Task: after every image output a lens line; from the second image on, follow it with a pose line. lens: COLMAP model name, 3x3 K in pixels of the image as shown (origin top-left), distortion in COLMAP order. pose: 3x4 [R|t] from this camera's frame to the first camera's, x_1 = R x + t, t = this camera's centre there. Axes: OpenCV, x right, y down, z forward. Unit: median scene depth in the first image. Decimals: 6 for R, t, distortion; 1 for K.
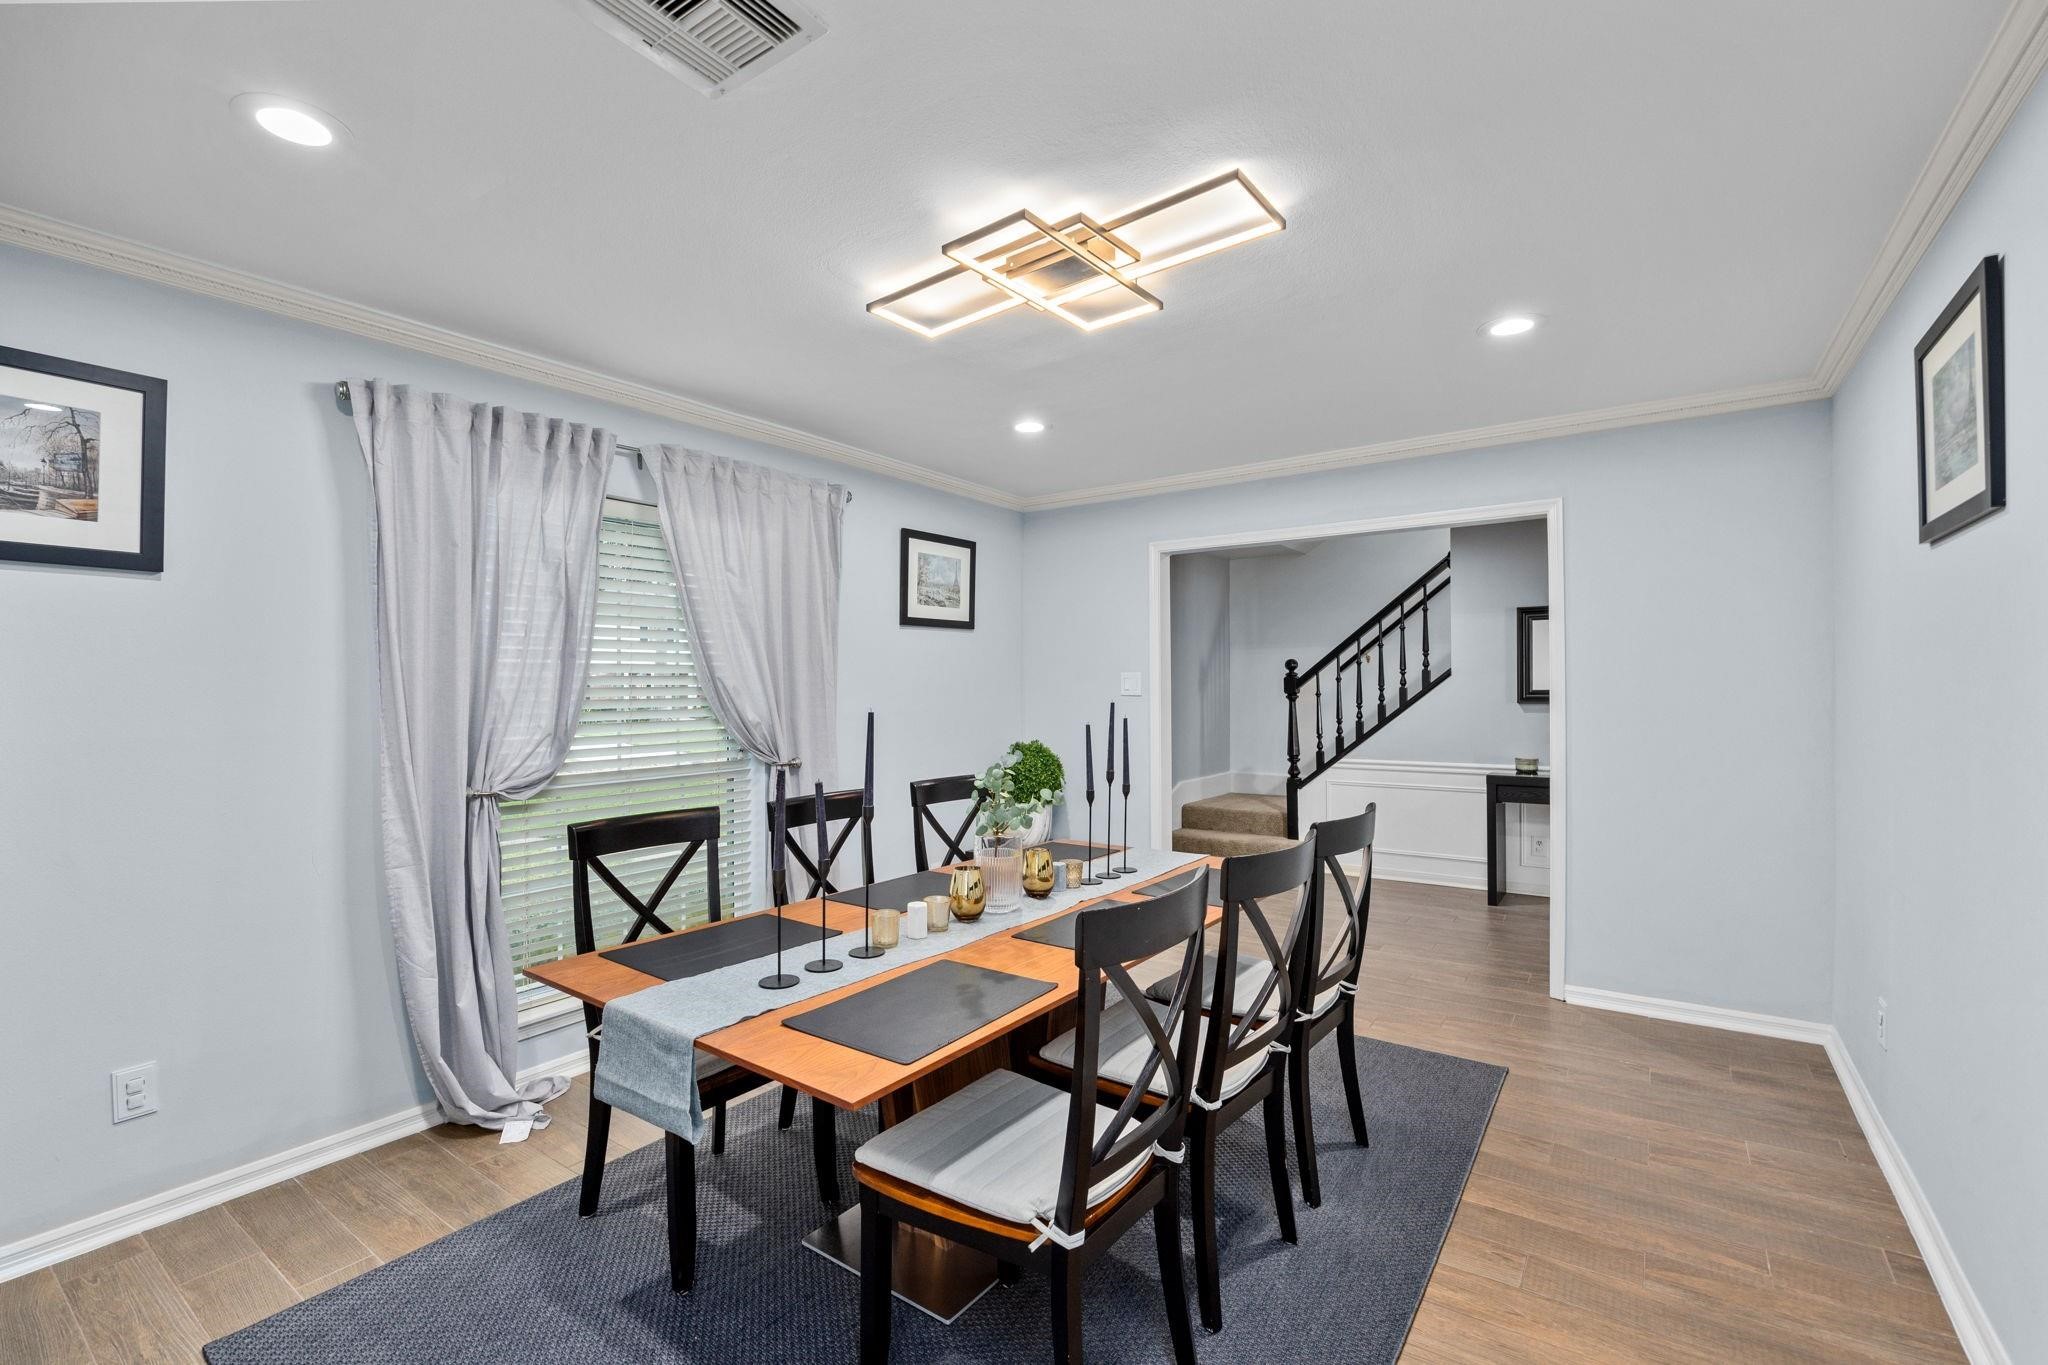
lens RADIAL K [[883.0, 0, 1022.2], [0, 883.0, 690.5], [0, 0, 1]] dist [-0.026879, -0.000145]
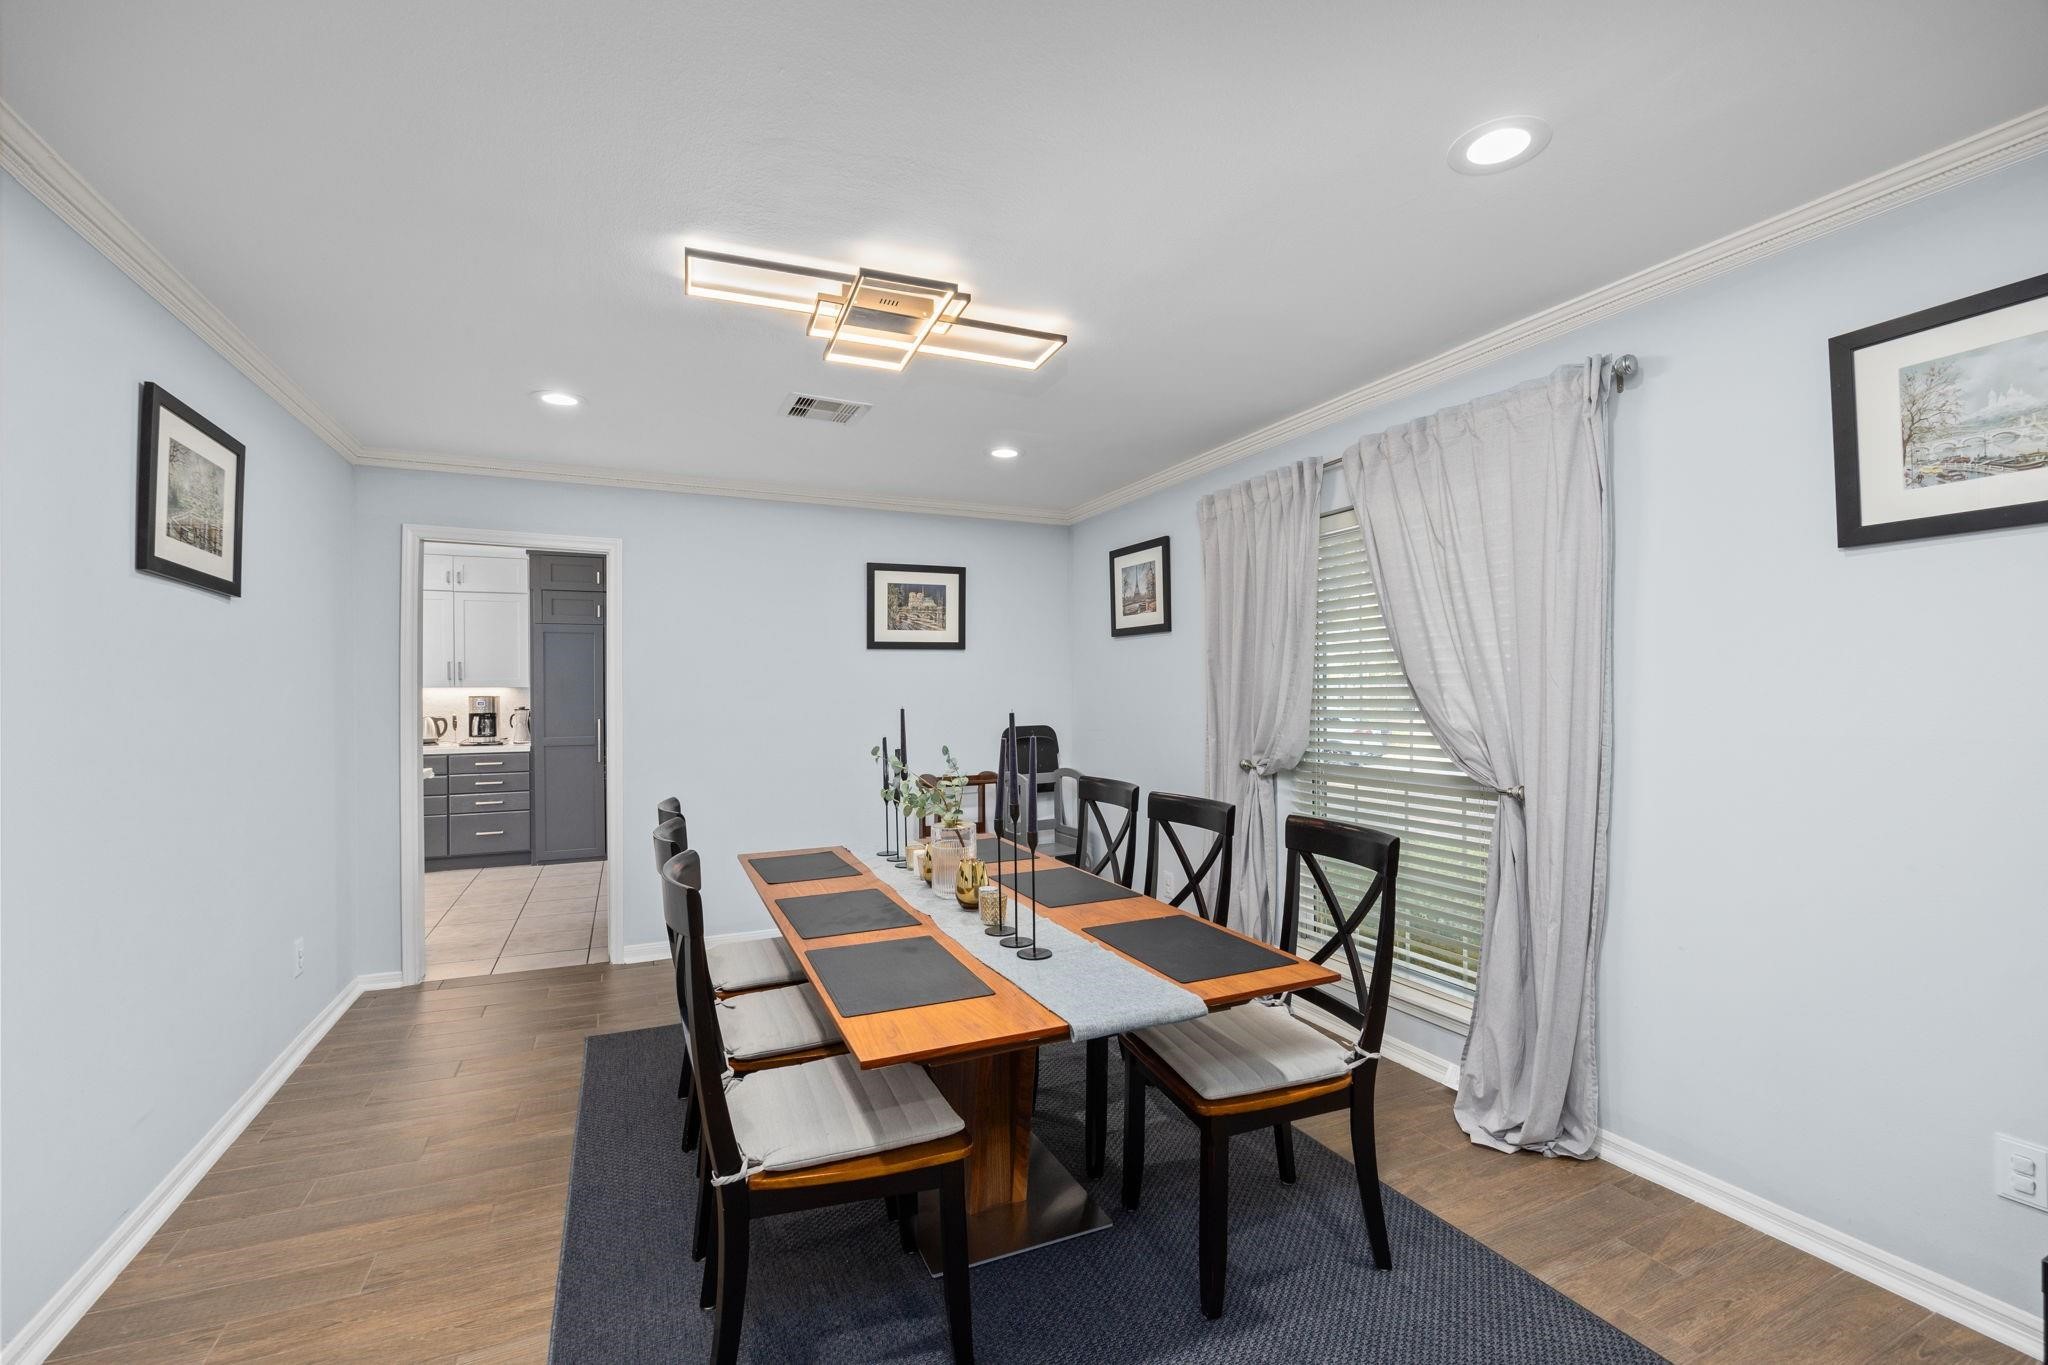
lens RADIAL K [[883.0, 0, 1022.2], [0, 883.0, 690.5], [0, 0, 1]] dist [-0.026879, -0.000145]
pose [[-0.499063, 0.012648, -0.866474, 0.865711], [0.014472, 0.999876, 0.006260, -0.022088], [0.866445, -0.009415, -0.499184, 1.619085]]
